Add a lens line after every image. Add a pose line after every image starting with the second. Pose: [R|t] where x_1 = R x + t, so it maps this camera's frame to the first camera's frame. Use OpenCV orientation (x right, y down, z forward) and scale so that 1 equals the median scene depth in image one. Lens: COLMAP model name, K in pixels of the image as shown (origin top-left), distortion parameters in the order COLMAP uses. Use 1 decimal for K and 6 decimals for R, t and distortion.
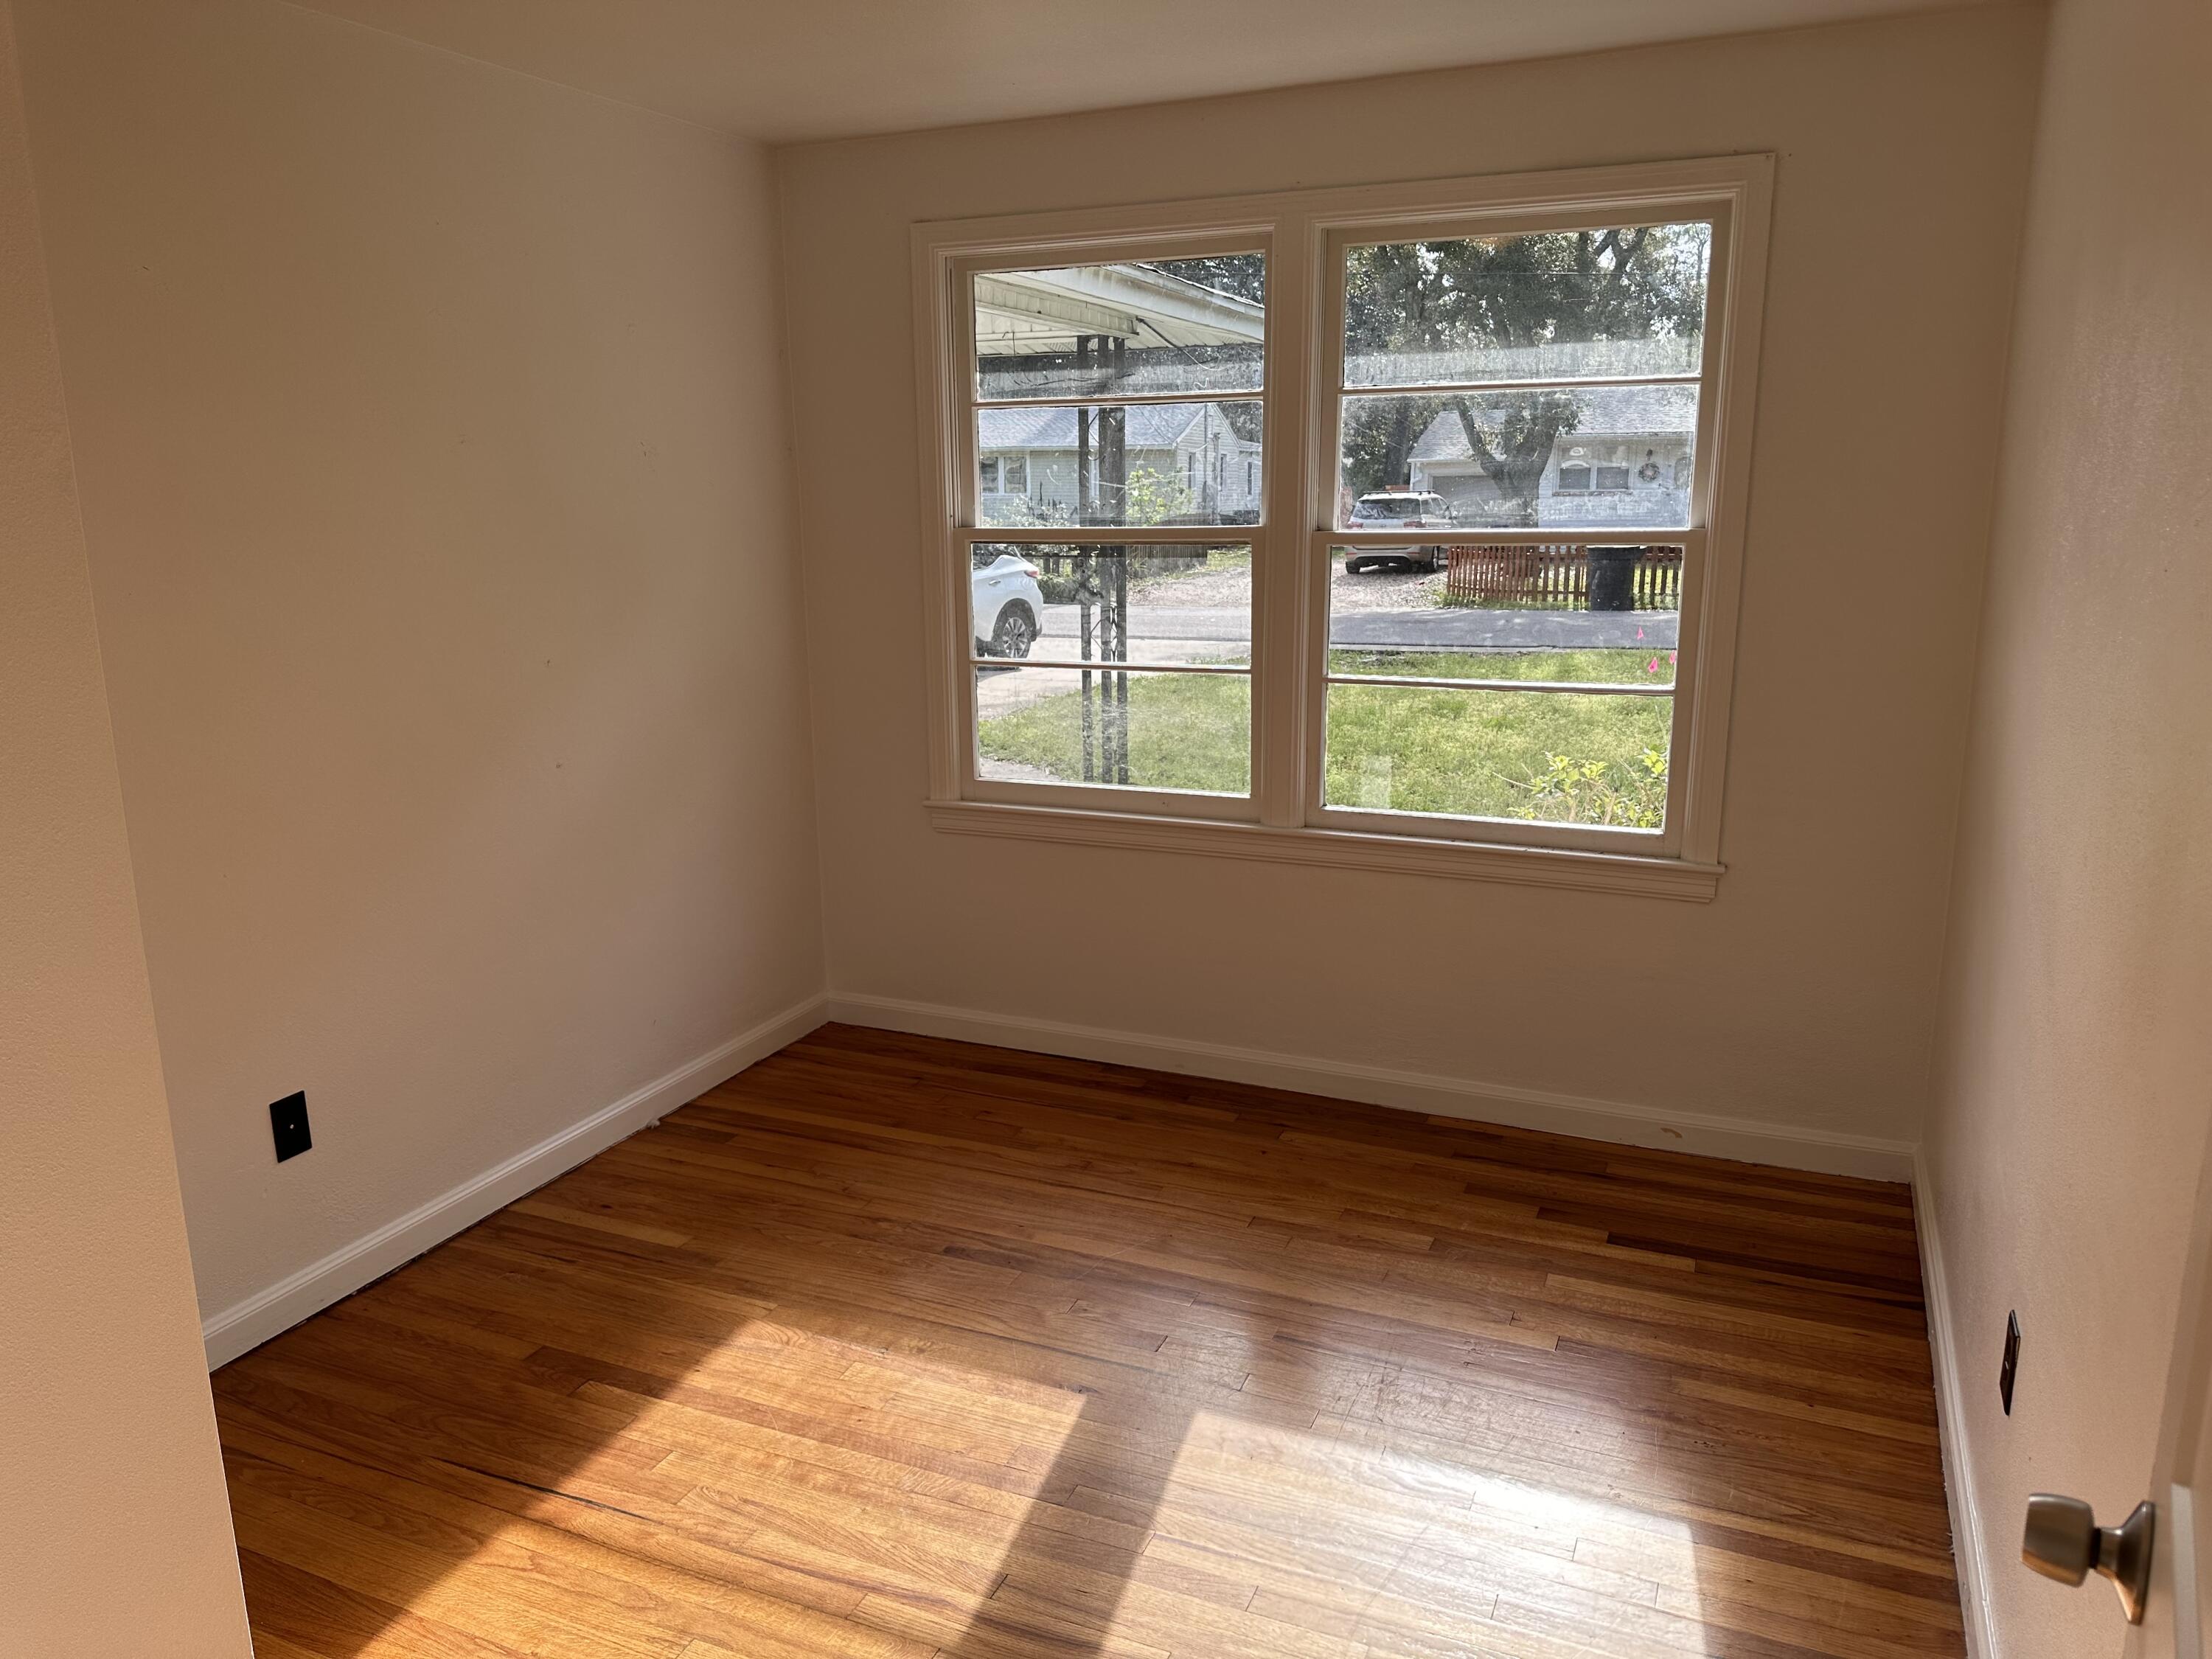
lens RADIAL K [[1539.7, 0, 1097.7], [0, 1539.7, 825.9], [0, 0, 1]] dist [0.133436, -0.209626]
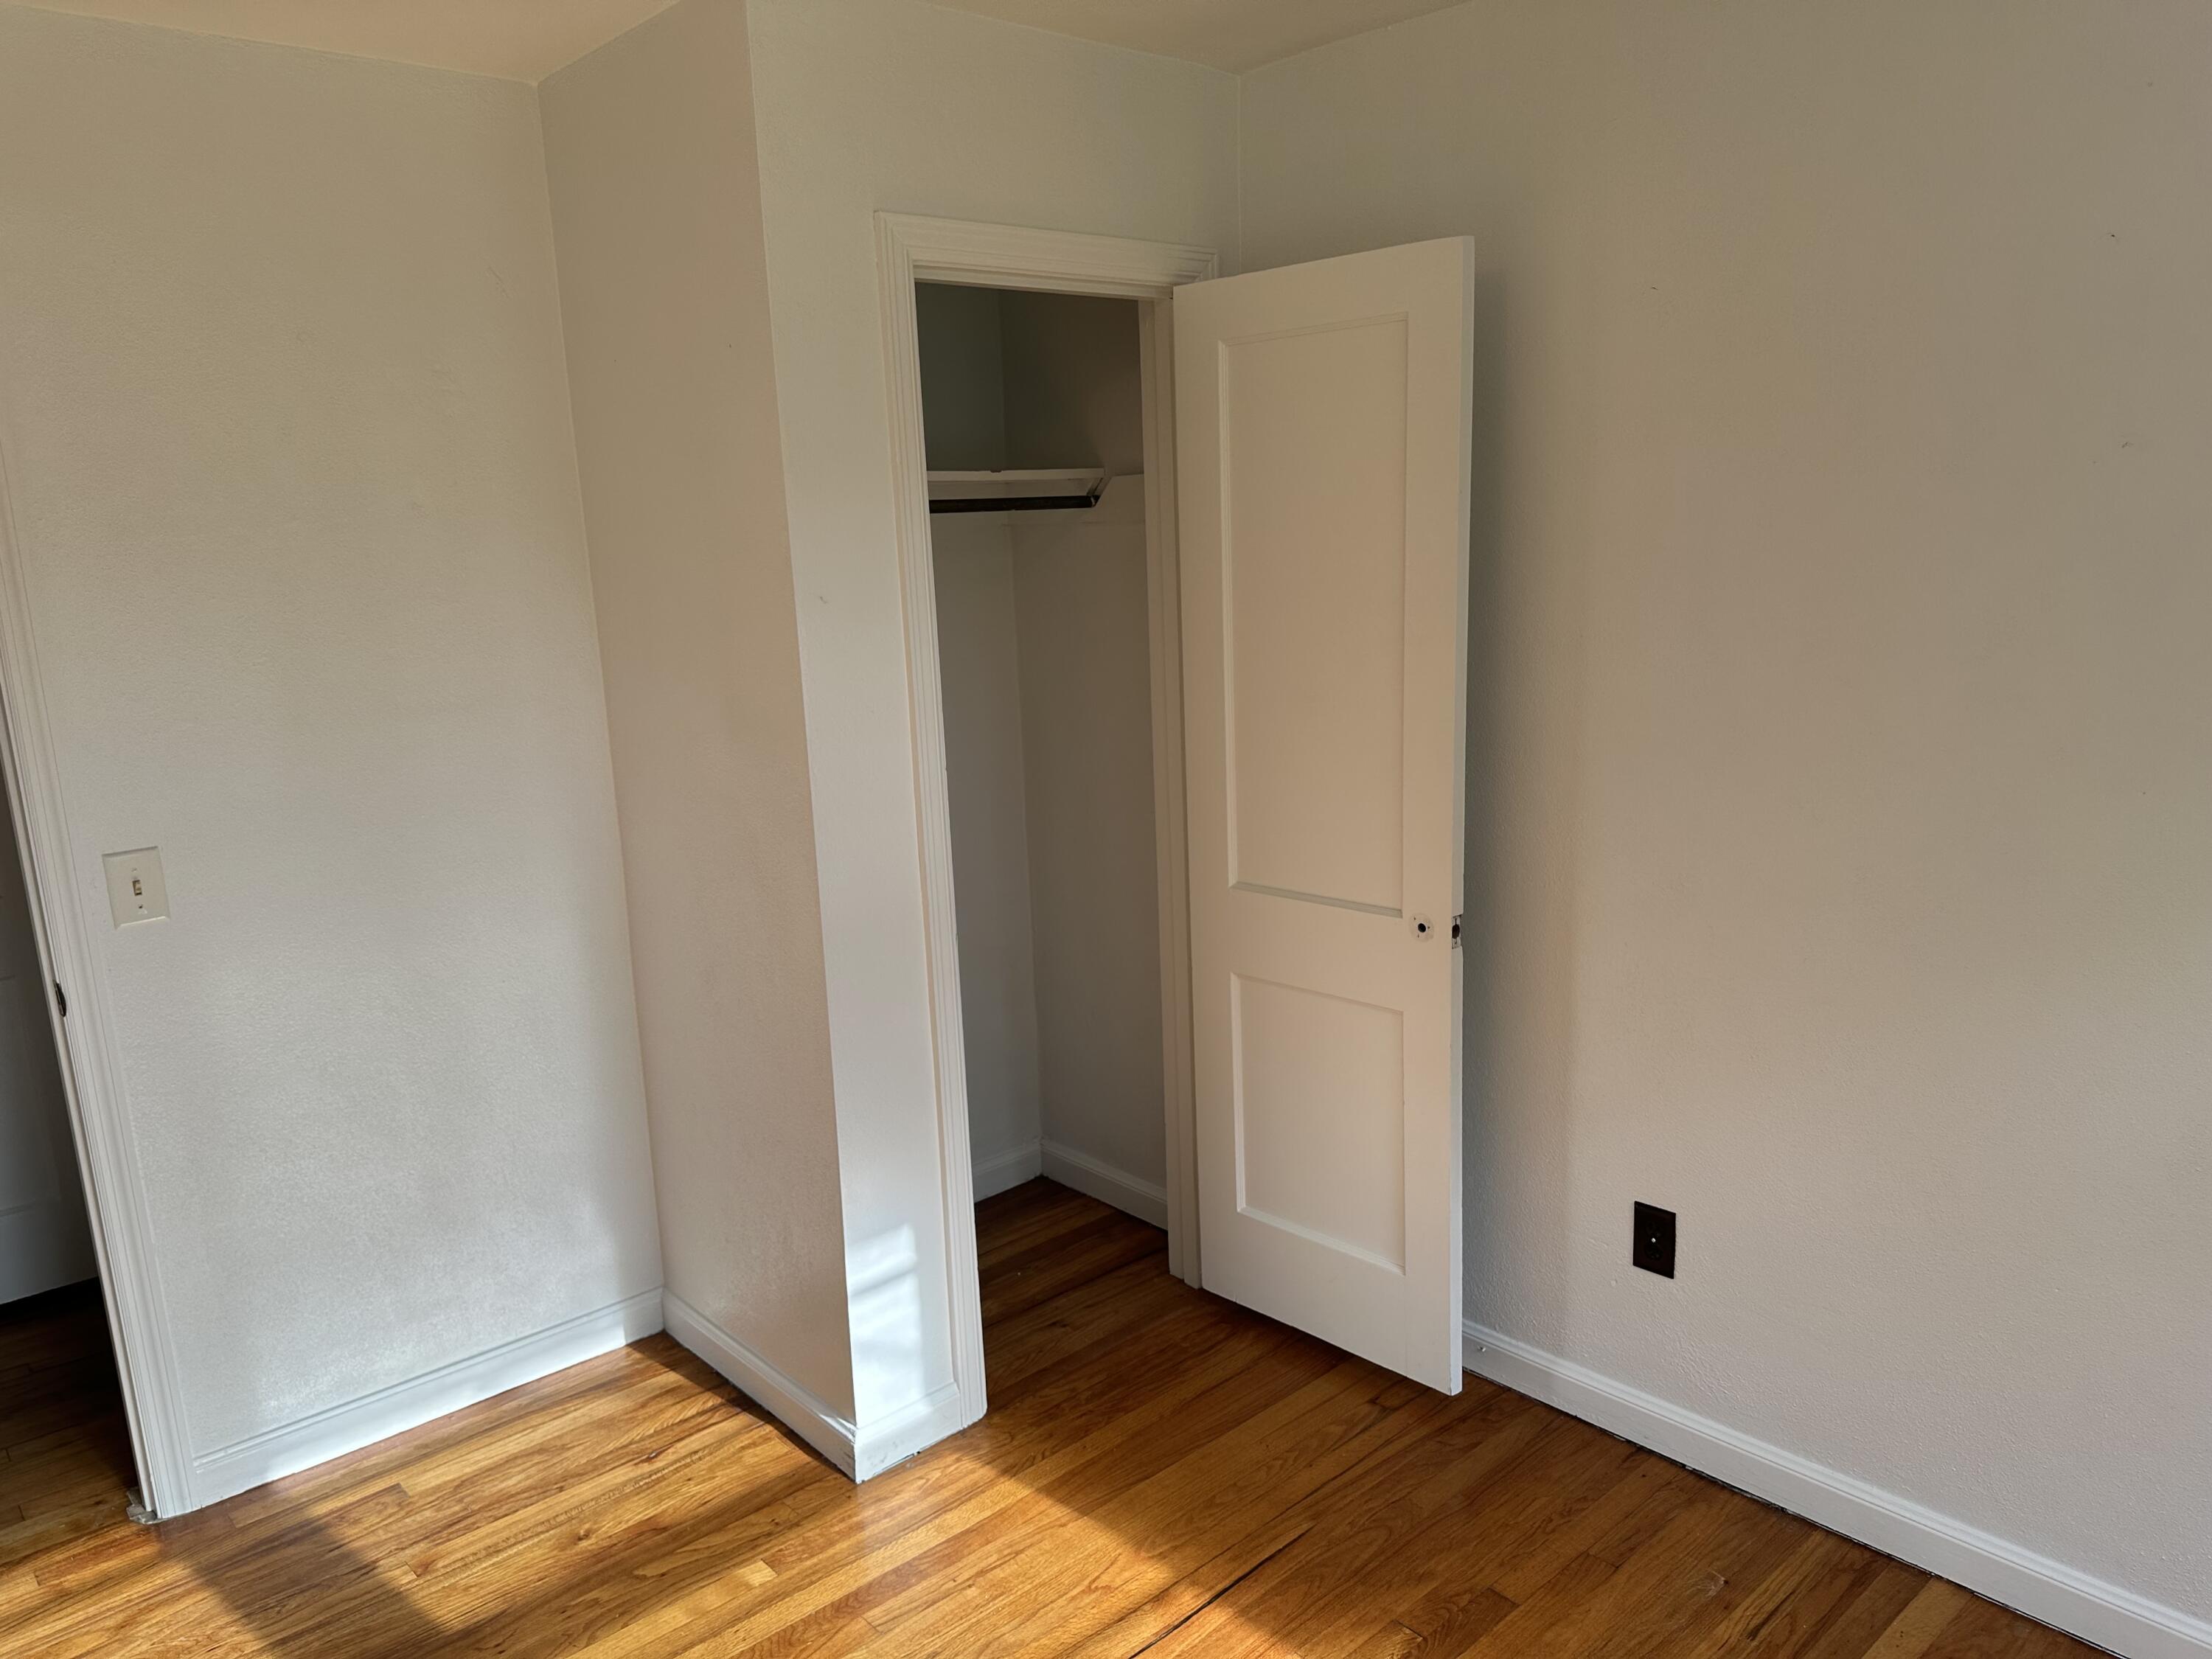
lens RADIAL K [[1539.7, 0, 1097.7], [0, 1539.7, 825.9], [0, 0, 1]] dist [0.133436, -0.209626]
pose [[-0.404978, 0.206390, -0.890728, 0.359731], [-0.161384, 0.942760, 0.291821, -0.238366], [0.899971, 0.261930, -0.348489, 0.953574]]
